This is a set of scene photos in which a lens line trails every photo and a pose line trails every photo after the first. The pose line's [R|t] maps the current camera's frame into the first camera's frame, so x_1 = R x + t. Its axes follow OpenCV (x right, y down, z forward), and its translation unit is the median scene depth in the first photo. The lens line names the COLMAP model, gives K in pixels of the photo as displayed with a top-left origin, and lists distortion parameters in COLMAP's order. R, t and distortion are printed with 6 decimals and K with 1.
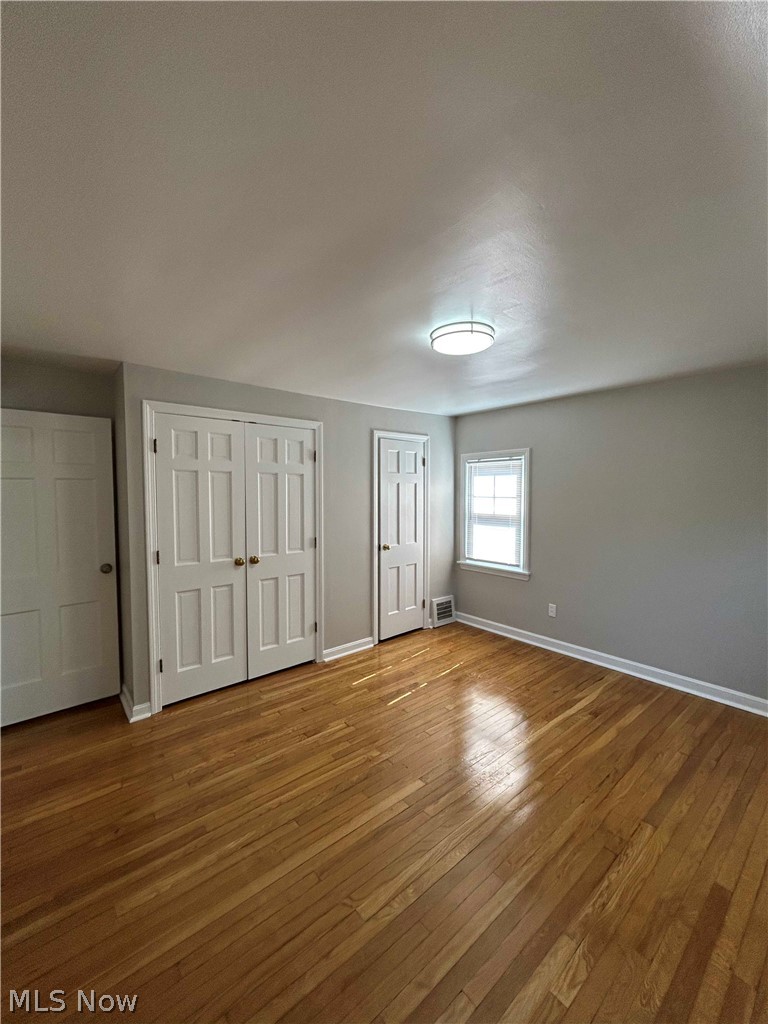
lens RADIAL K [[413.3, 0, 384.4], [0, 413.3, 509.1], [0, 0, 1]] dist [-0.003956, -0.000749]
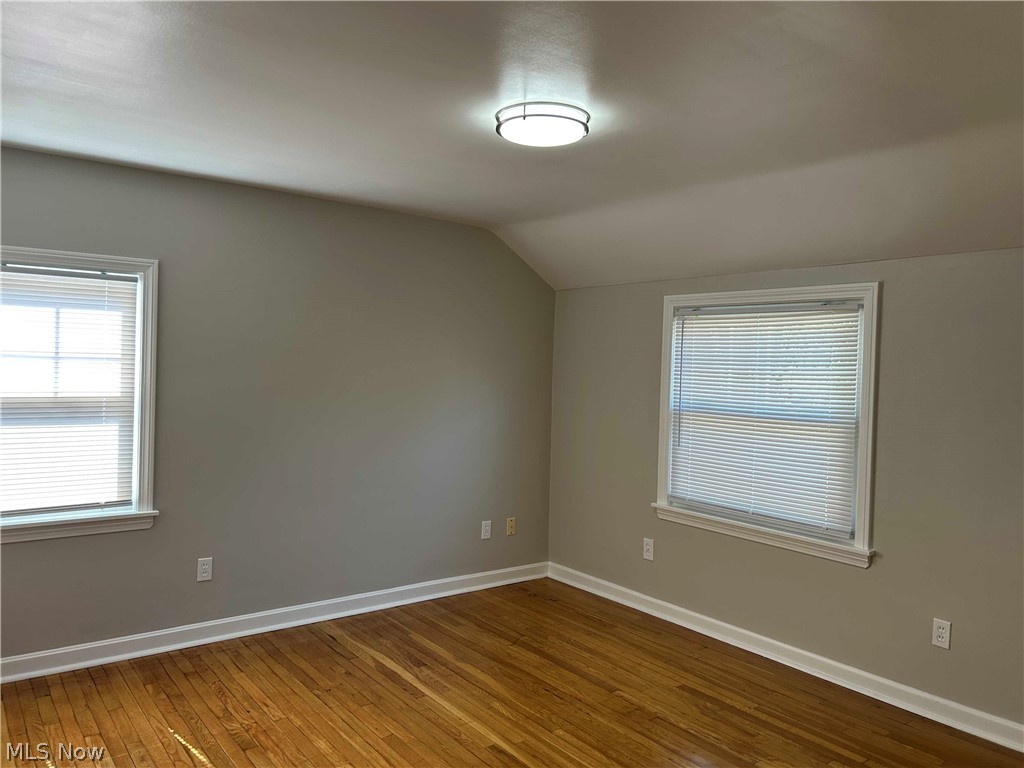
lens RADIAL K [[768.0, 0, 512.6], [0, 768.0, 382.0], [0, 0, 1]] dist [0.039129, -0.068144]
pose [[0.037955, -0.019741, 0.999084, -0.705794], [0.019681, 0.999626, 0.019004, -0.013086], [-0.999086, 0.018942, 0.038329, 0.674896]]
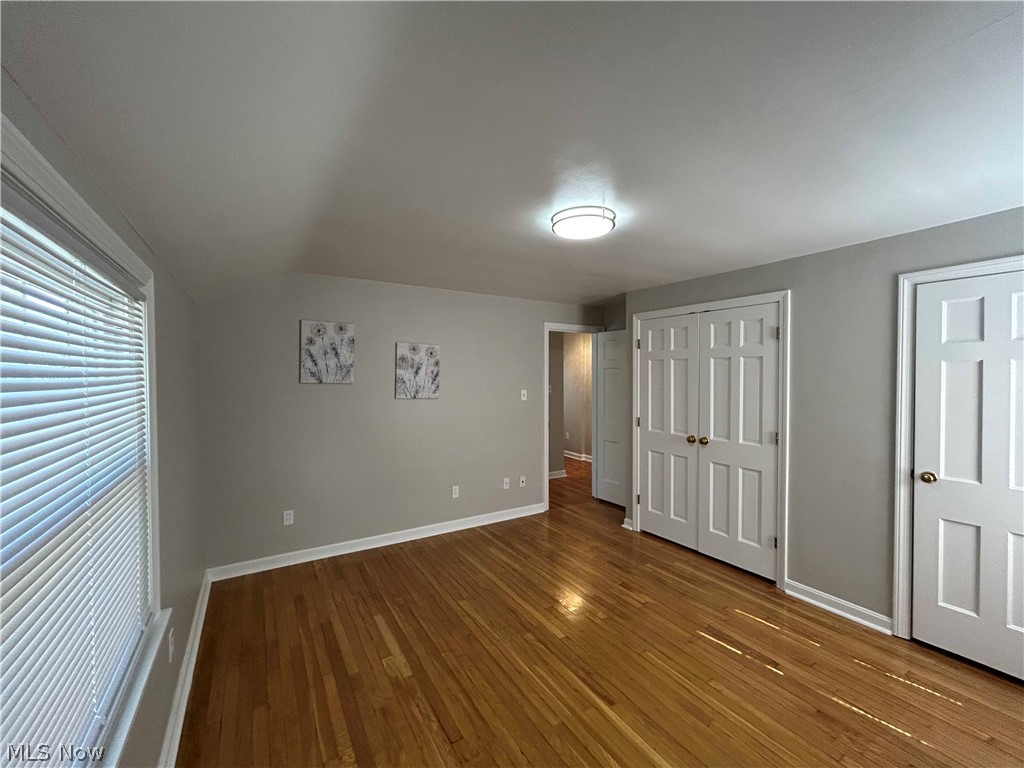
lens RADIAL K [[410.5, 0, 507.8], [0, 410.5, 380.9], [0, 0, 1]] dist [-0.002133, -0.000323]
pose [[-0.142802, 0.017002, -0.989605, 0.803528], [-0.042456, 0.998827, 0.023287, -0.033286], [0.988840, 0.045340, -0.141913, 0.656616]]
